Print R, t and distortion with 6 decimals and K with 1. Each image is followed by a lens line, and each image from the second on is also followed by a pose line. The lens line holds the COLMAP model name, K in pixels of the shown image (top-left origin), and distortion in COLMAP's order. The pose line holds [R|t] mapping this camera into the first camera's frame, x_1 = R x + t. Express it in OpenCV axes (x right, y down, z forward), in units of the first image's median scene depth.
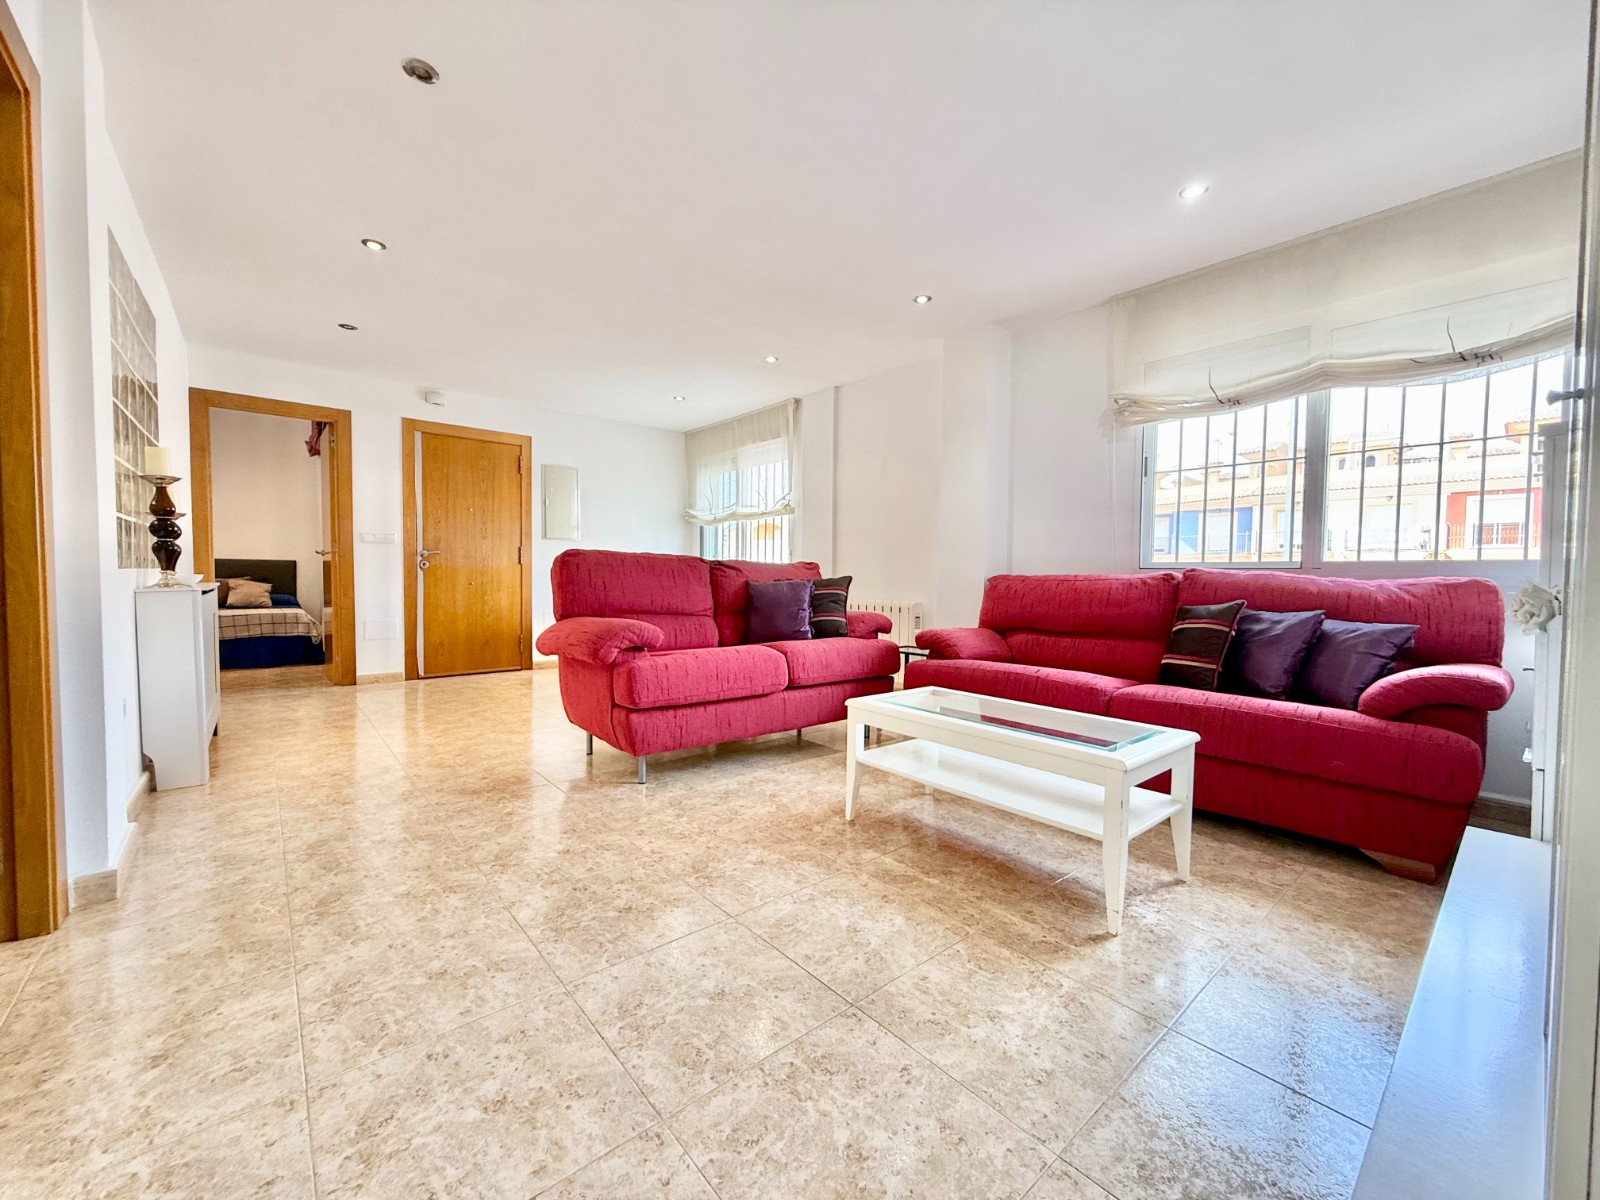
lens RADIAL K [[641.9, 0, 788.7], [0, 641.9, 597.2], [0, 0, 1]] dist [0.001040, -0.001143]
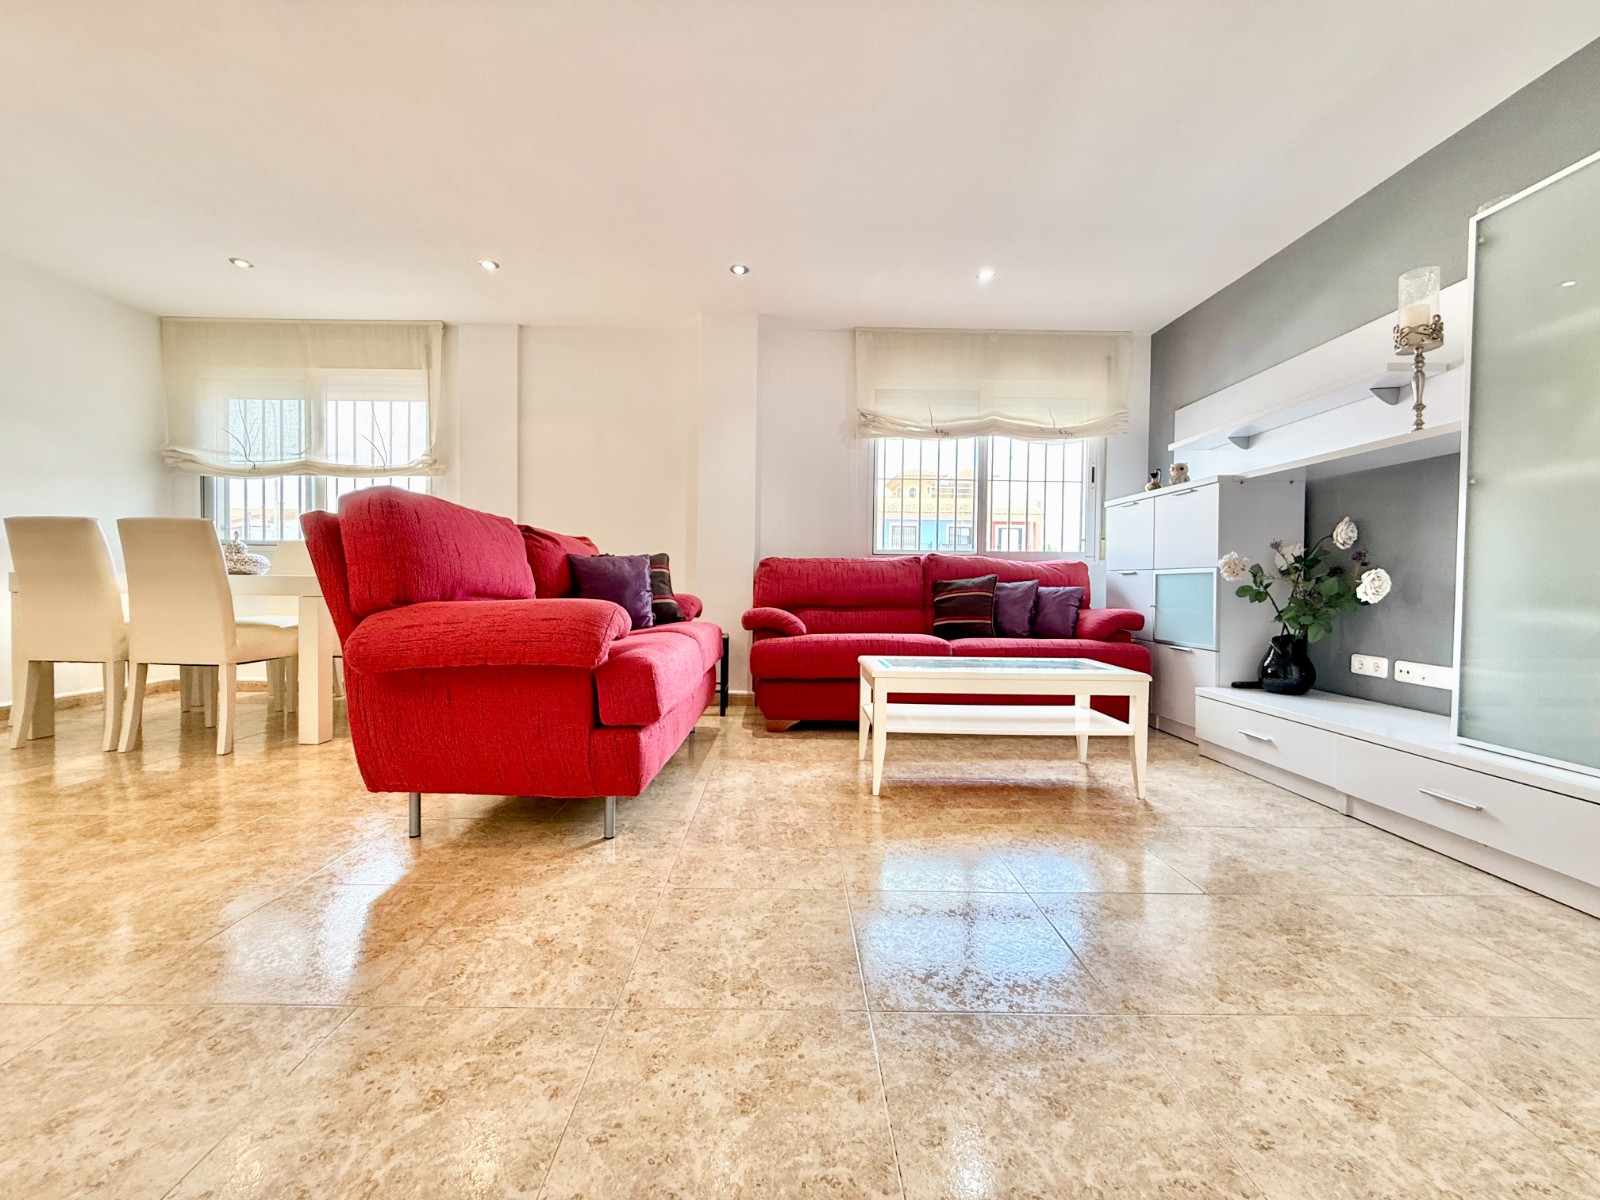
lens RADIAL K [[641.9, 0, 795.3], [0, 641.9, 598.6], [0, 0, 1]] dist [0.001040, -0.001143]
pose [[0.633435, -0.021311, 0.773502, -0.577401], [0.022096, 0.999711, 0.009449, 0.030085], [-0.773480, 0.011105, 0.633723, 0.377152]]
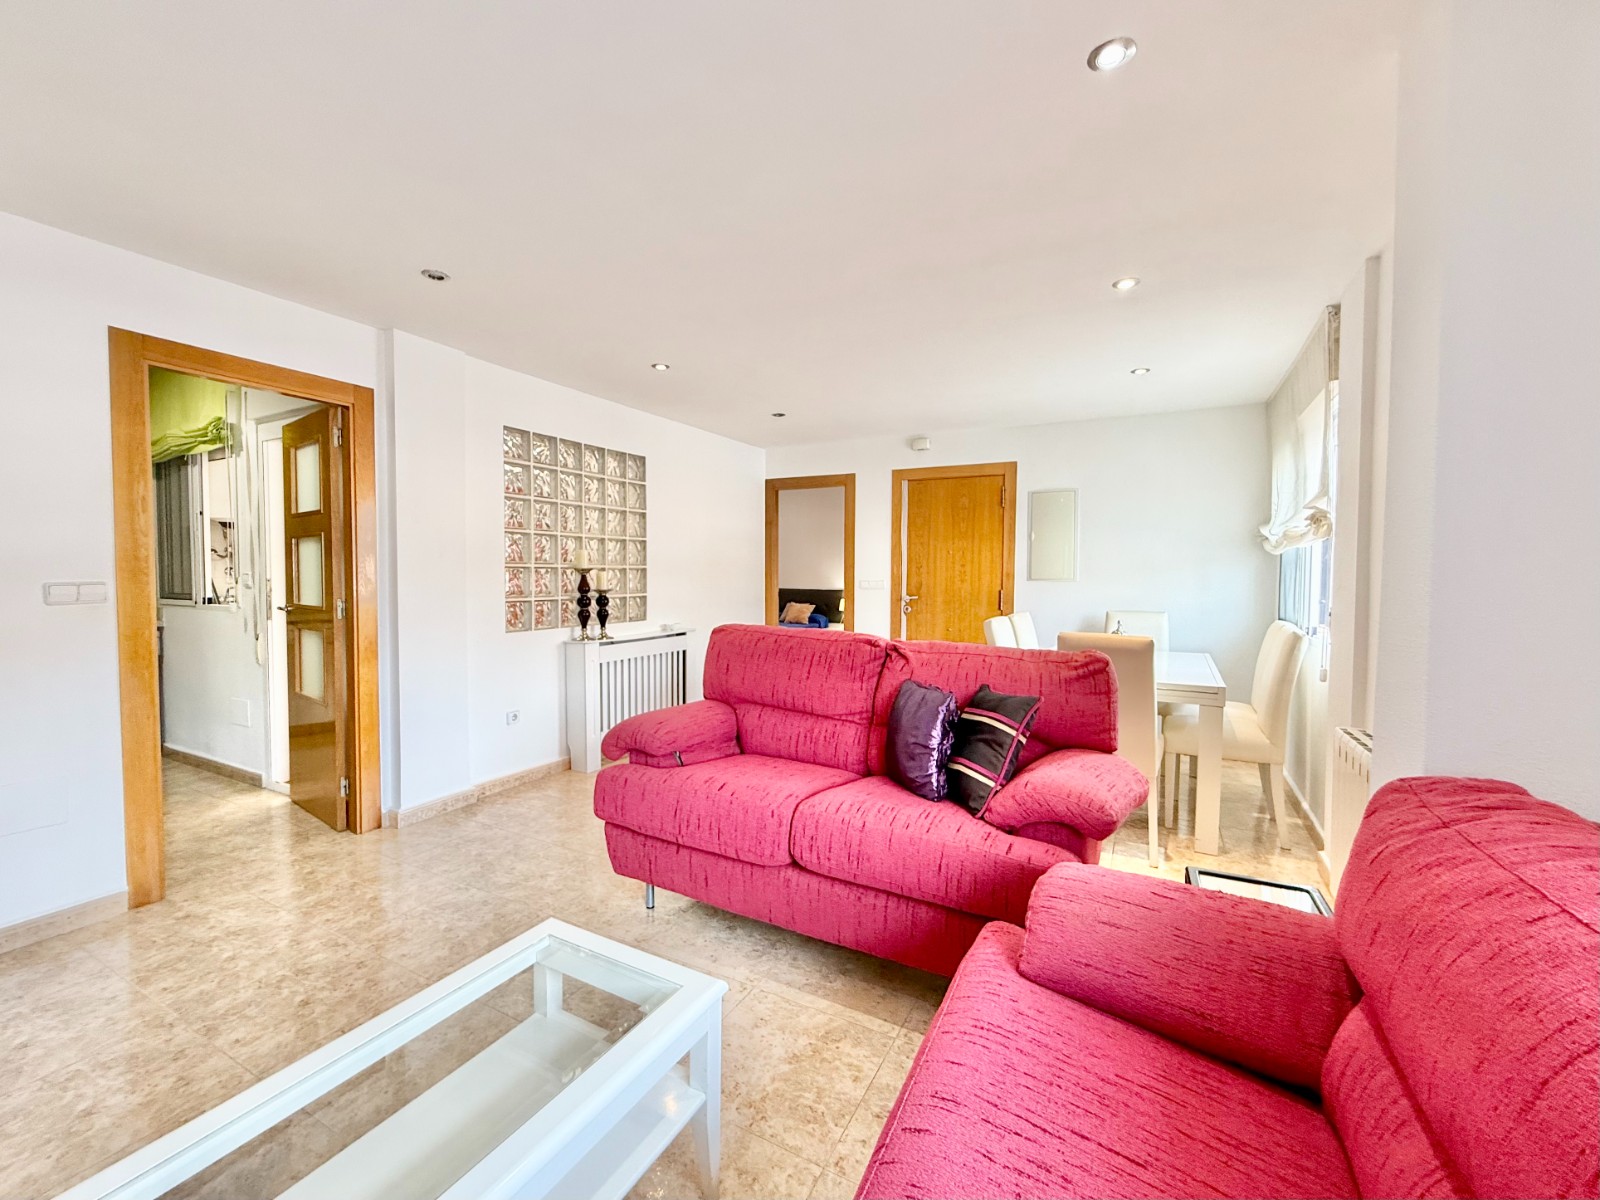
lens RADIAL K [[671.6, 0, 792.1], [0, 671.6, 597.8], [0, 0, 1]] dist [-0.001862, -0.000595]
pose [[0.375913, 0.024148, -0.926340, 0.618433], [-0.035027, 0.999316, 0.011836, -0.133633], [0.925993, 0.027997, 0.376502, 0.756155]]
